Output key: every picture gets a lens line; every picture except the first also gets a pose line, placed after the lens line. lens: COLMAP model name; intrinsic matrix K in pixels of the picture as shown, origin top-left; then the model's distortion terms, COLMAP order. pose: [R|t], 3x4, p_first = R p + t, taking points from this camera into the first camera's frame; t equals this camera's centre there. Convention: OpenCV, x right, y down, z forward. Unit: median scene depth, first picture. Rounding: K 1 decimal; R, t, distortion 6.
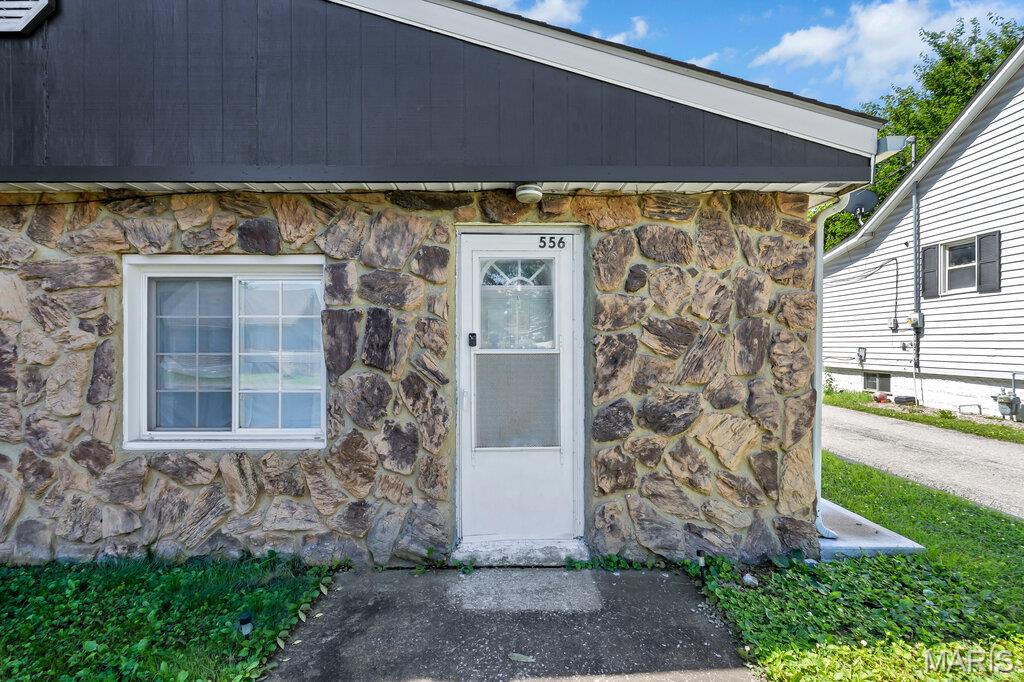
lens RADIAL K [[463.0, 0, 507.3], [0, 463.0, 342.1], [0, 0, 1]] dist [-0.000191, 0.000072]
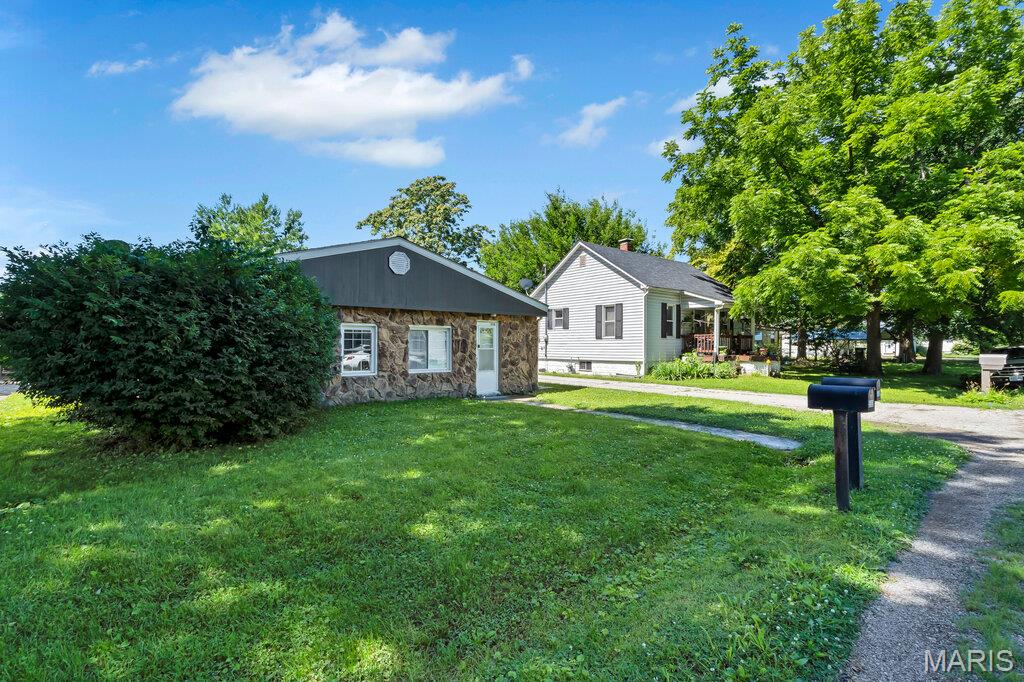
lens RADIAL K [[471.8, 0, 512.0], [0, 471.8, 341.0], [0, 0, 1]] dist [-0.000684, -0.000017]
pose [[0.778262, 0.011133, 0.627842, -2.697360], [-0.005869, 0.999928, -0.010455, -0.009578], [-0.627913, 0.004452, 0.778271, -2.732464]]
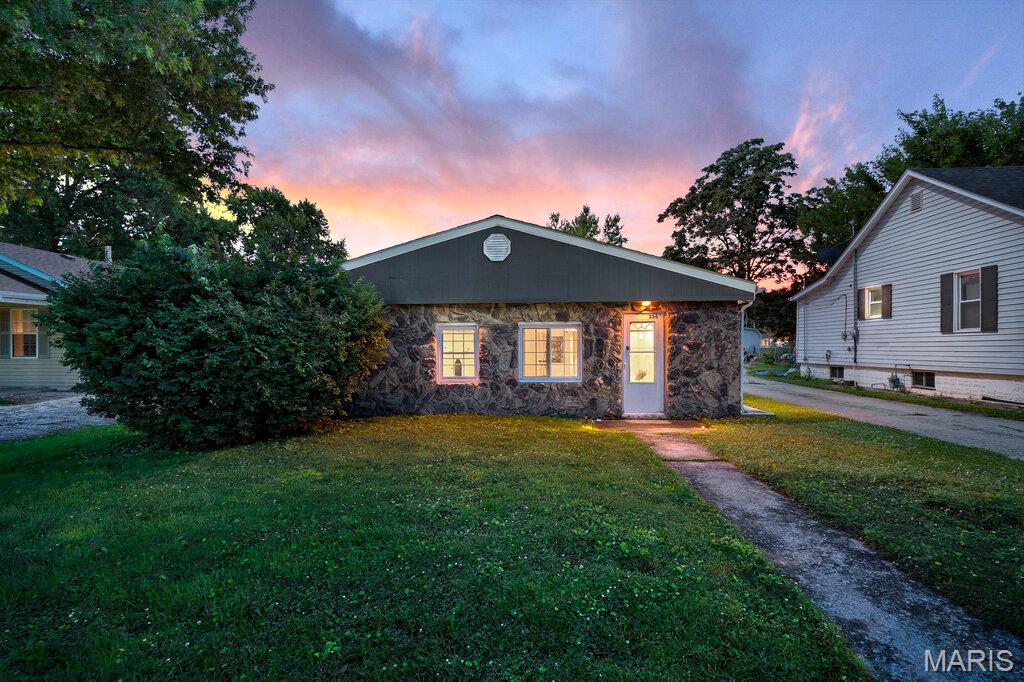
lens RADIAL K [[465.4, 0, 510.9], [0, 465.4, 344.4], [0, 0, 1]] dist [-0.001983, 0.000164]
pose [[0.997415, -0.001117, -0.071842, -0.653279], [0.001070, 0.999999, -0.000697, -0.028645], [0.071842, 0.000618, 0.997416, -2.252131]]
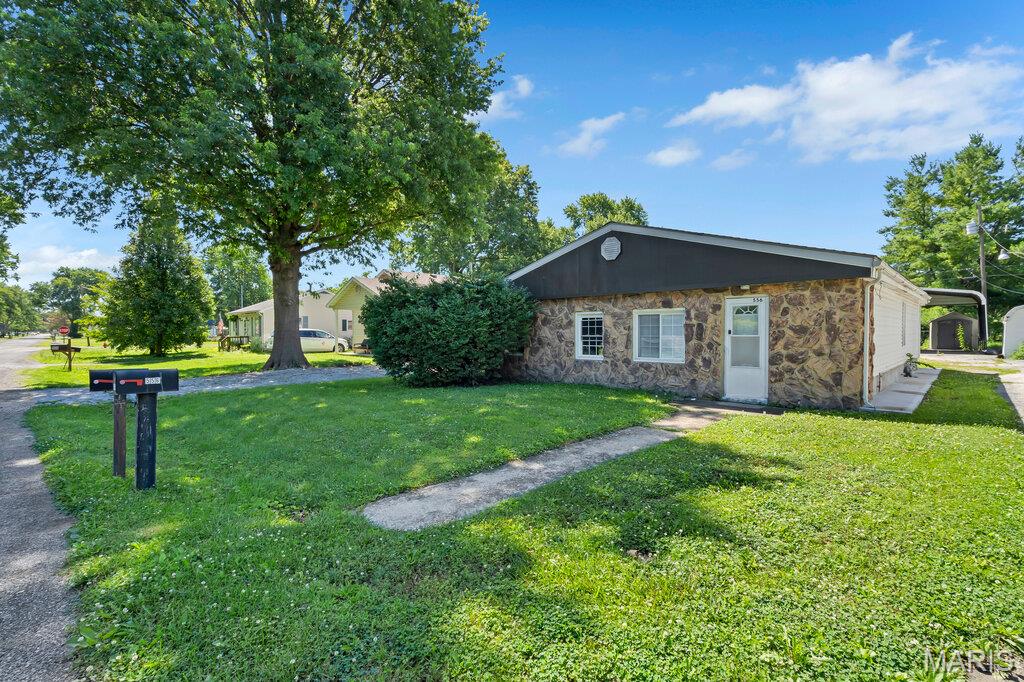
lens RADIAL K [[465.4, 0, 510.9], [0, 465.4, 344.4], [0, 0, 1]] dist [-0.001983, 0.000164]
pose [[0.700369, 0.018418, -0.713544, 1.184112], [0.005100, 0.999512, 0.030805, -0.027147], [0.713763, -0.025214, 0.699933, -2.376313]]
